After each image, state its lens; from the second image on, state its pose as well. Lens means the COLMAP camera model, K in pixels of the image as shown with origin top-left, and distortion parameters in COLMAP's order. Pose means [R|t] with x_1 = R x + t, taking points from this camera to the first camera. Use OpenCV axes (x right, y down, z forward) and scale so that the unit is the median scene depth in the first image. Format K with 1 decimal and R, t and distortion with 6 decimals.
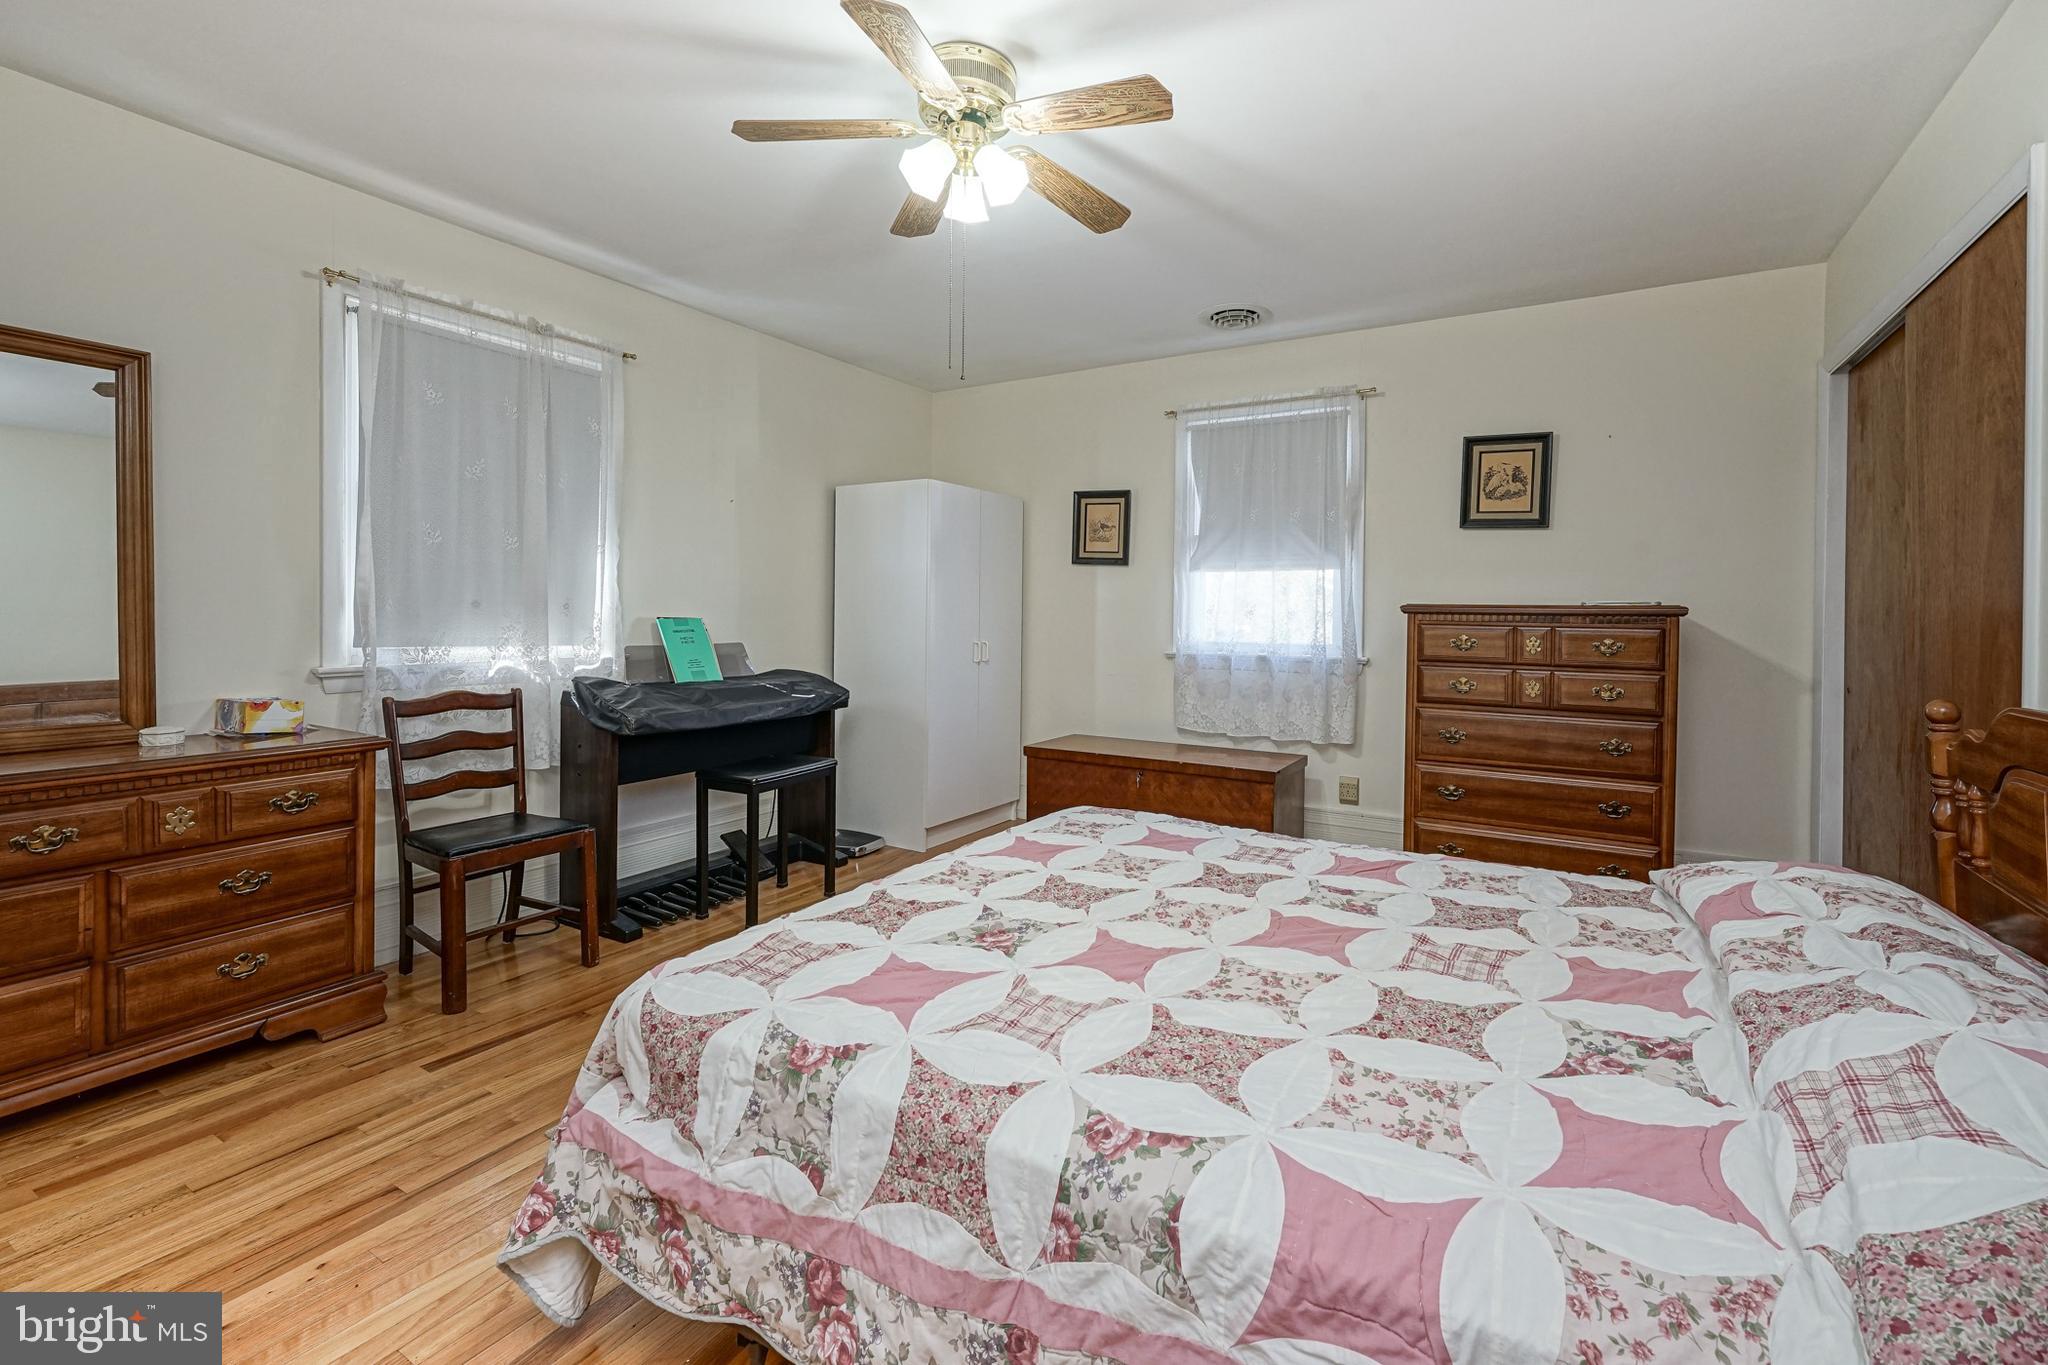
lens RADIAL K [[881.2, 0, 1048.5], [0, 881.2, 623.9], [0, 0, 1]] dist [-0.002993, 0.000605]
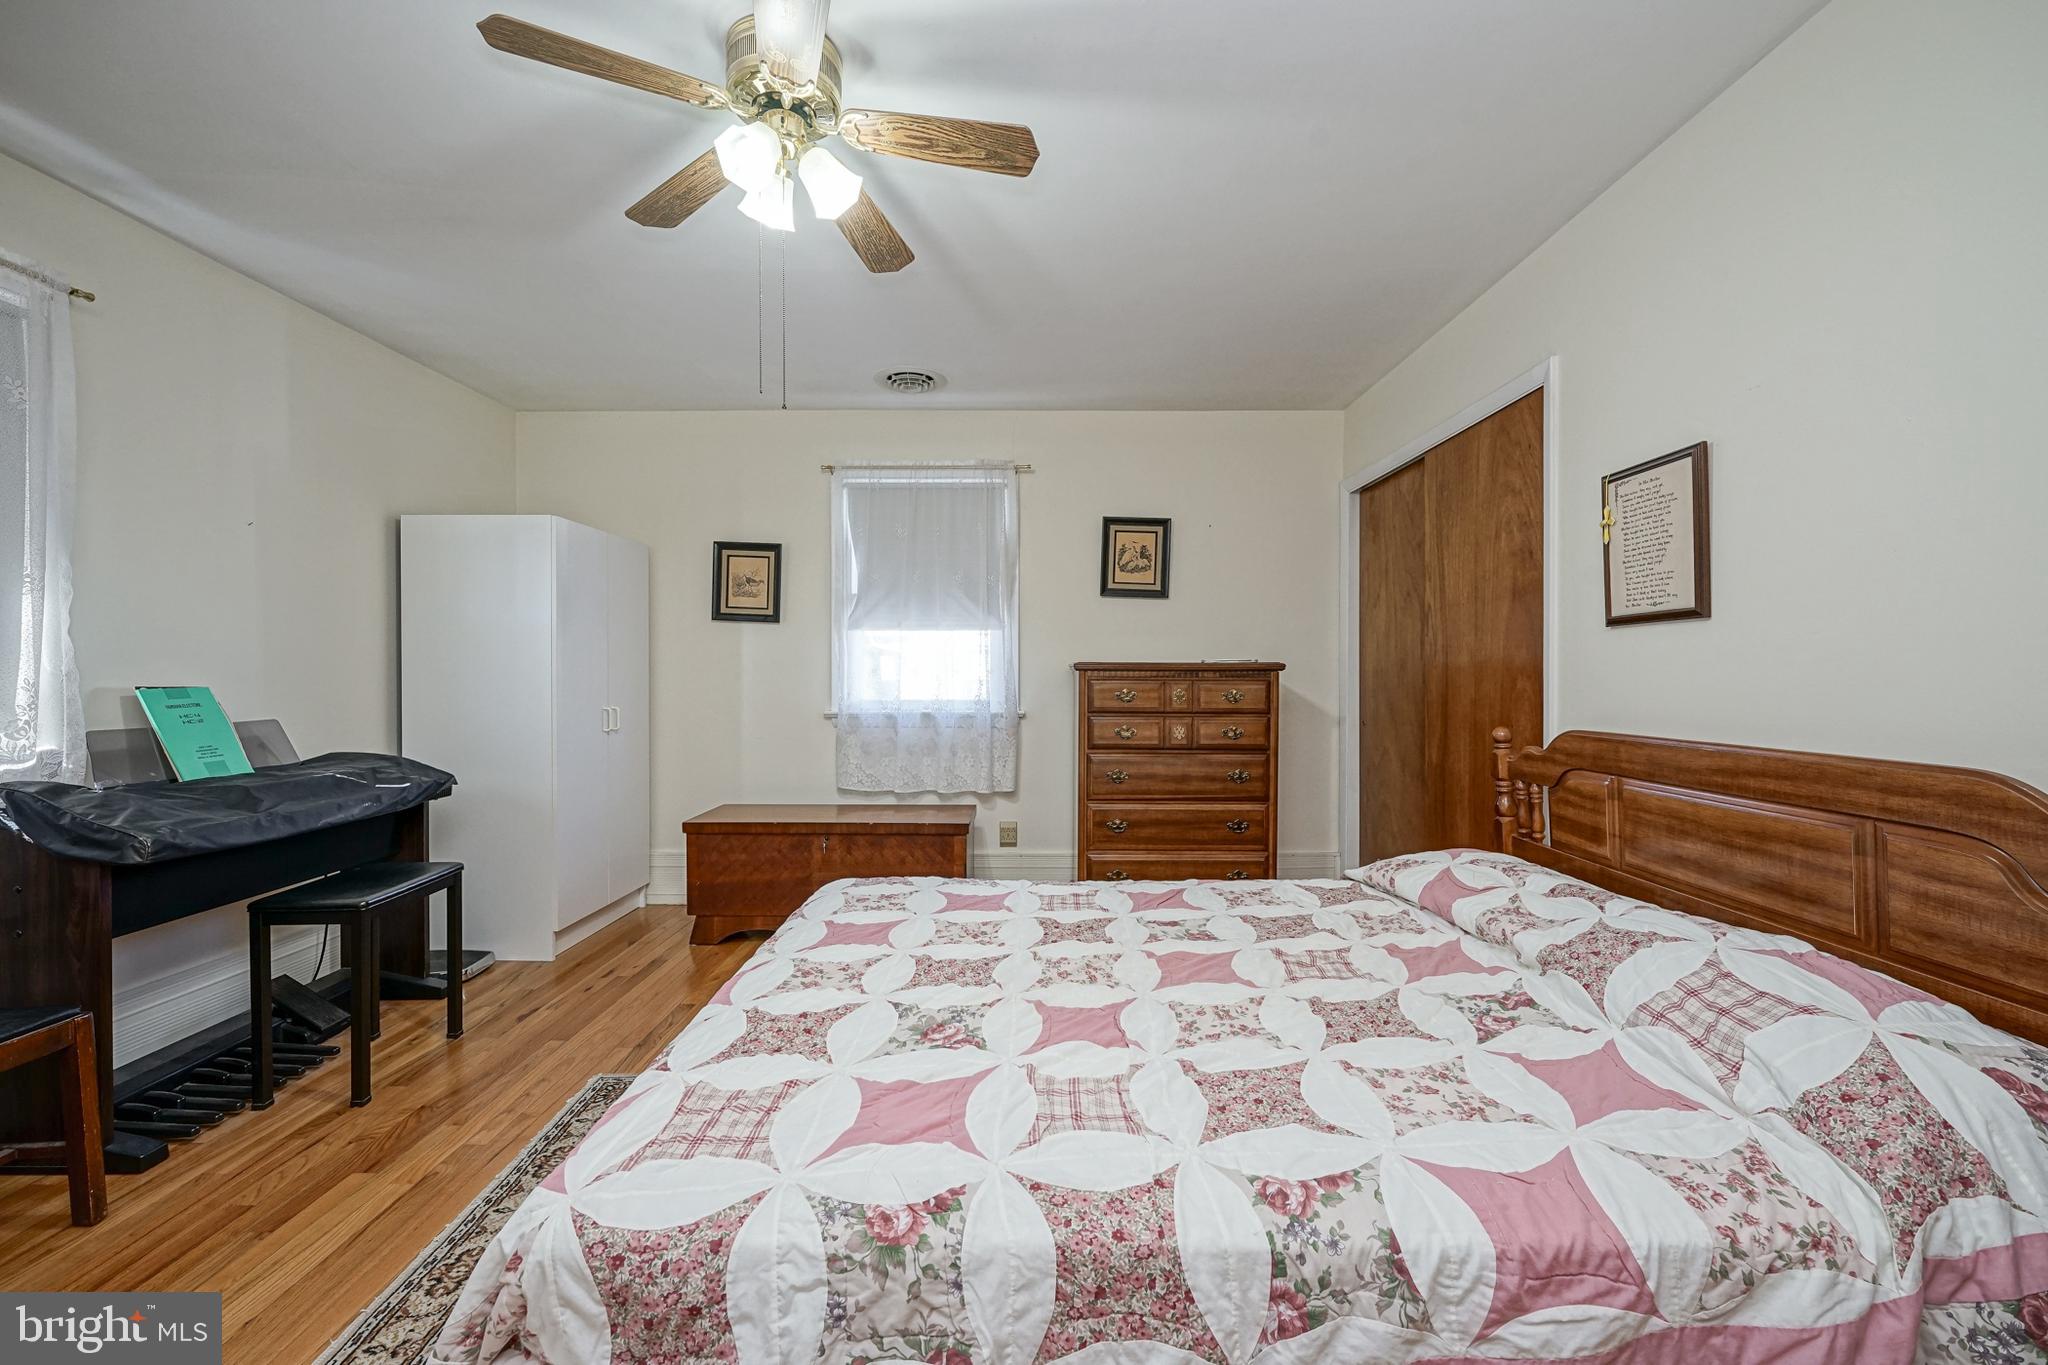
lens RADIAL K [[855.8, 0, 1021.8], [0, 855.8, 685.9], [0, 0, 1]] dist [-0.002230, 0.000424]
pose [[0.864708, -0.018711, 0.501926, -0.325832], [0.015705, 0.999824, 0.010217, -0.007459], [-0.502029, -0.000952, 0.864850, 0.149702]]
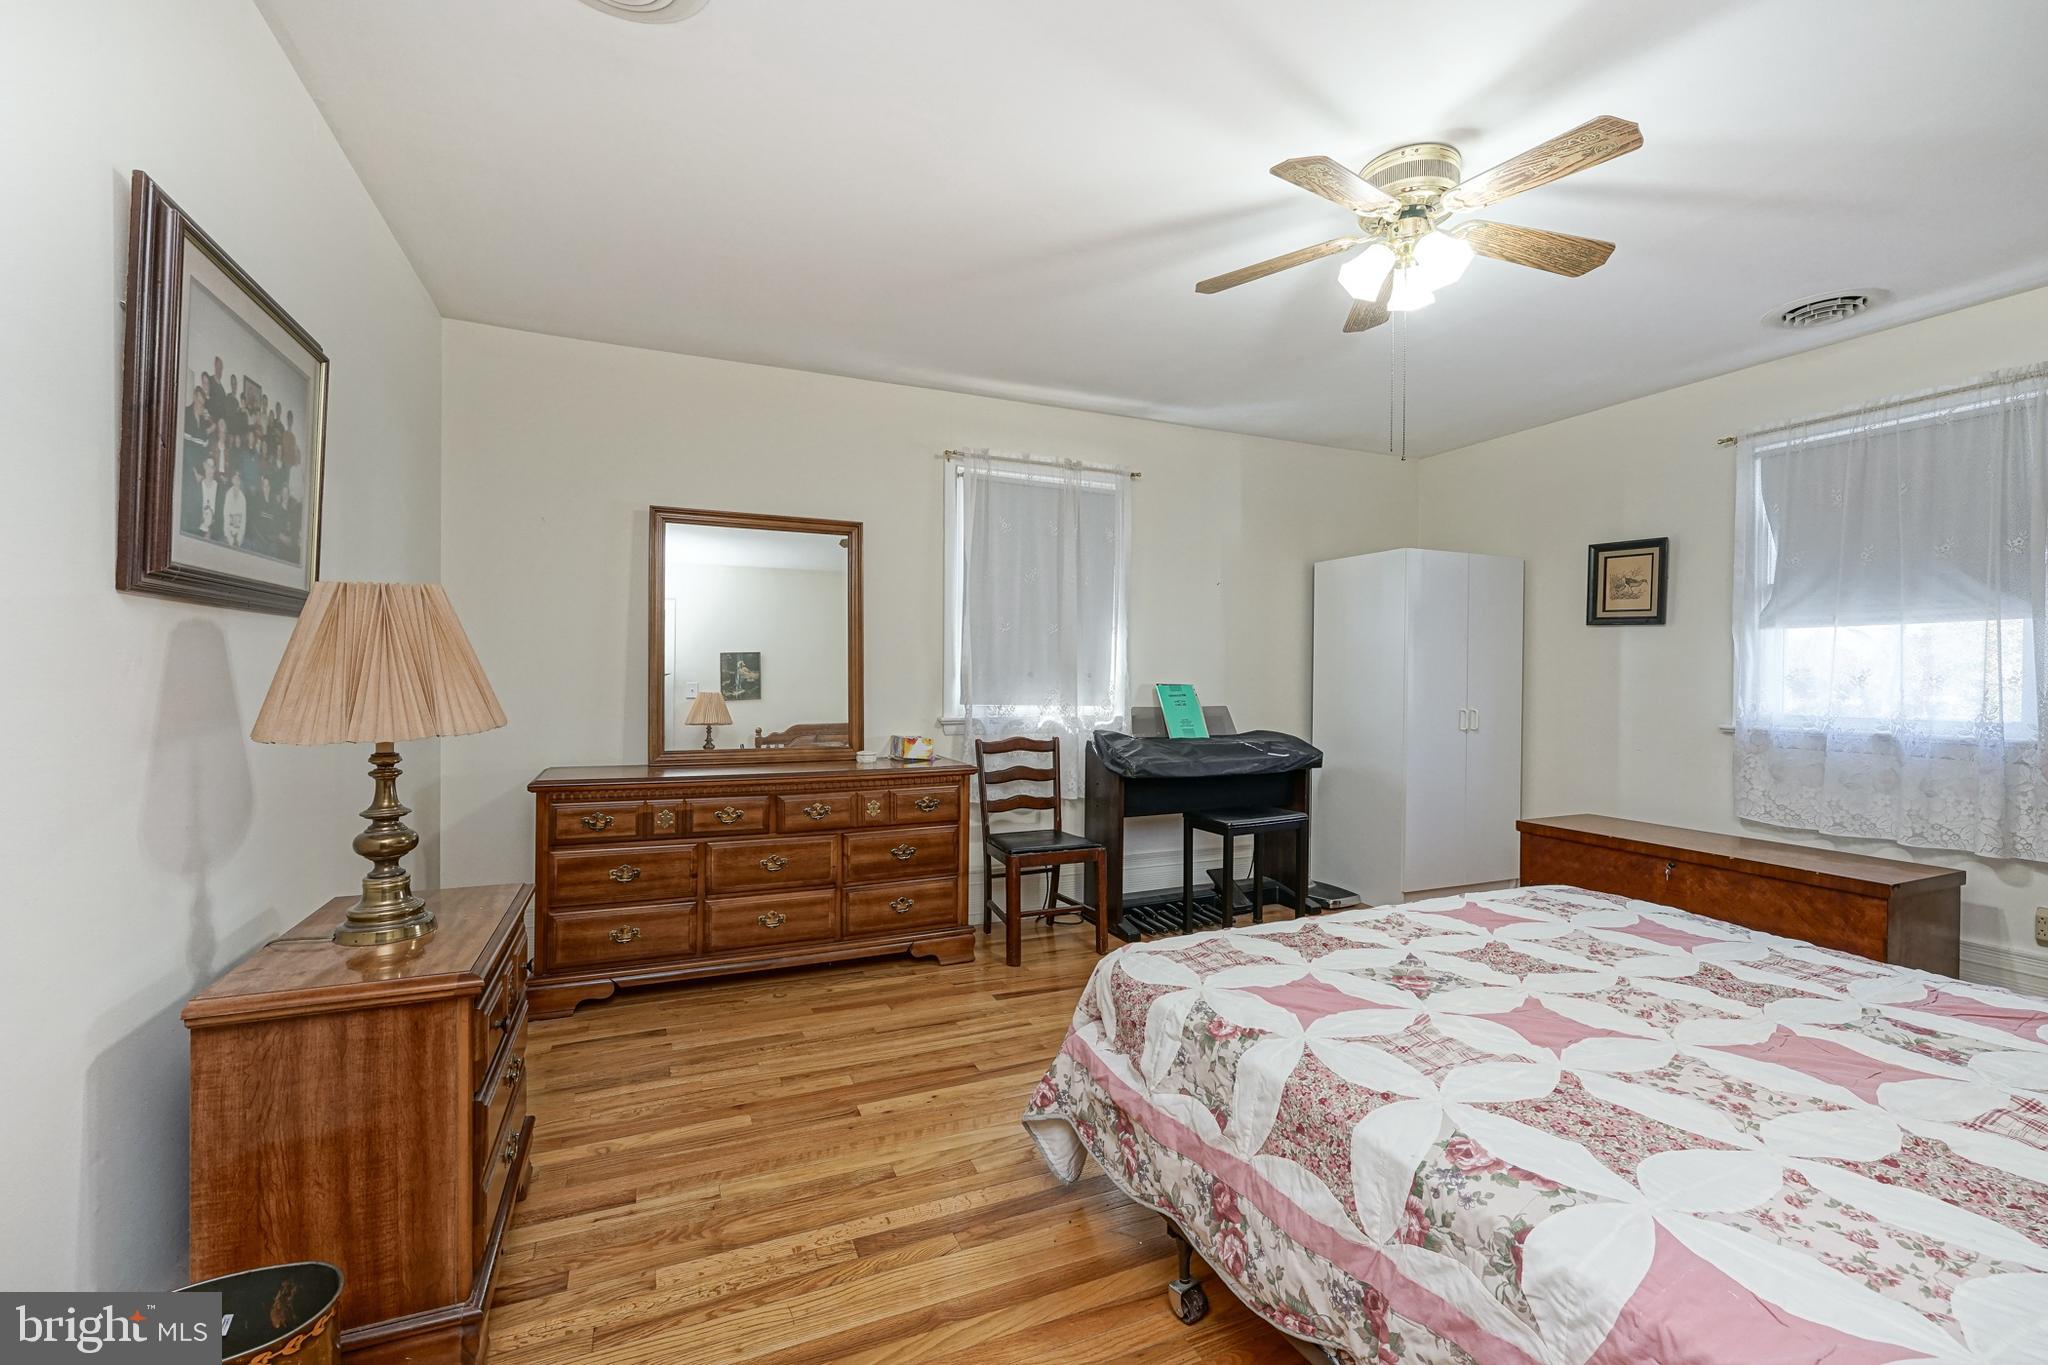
lens RADIAL K [[821.3, 0, 990.1], [0, 821.3, 682.6], [0, 0, 1]] dist [-0.000175, 0.000274]
pose [[0.798960, -0.000583, -0.601384, 0.100909], [-0.005088, 0.999957, -0.007729, 0.000789], [0.601363, 0.009235, 0.798922, -0.089237]]
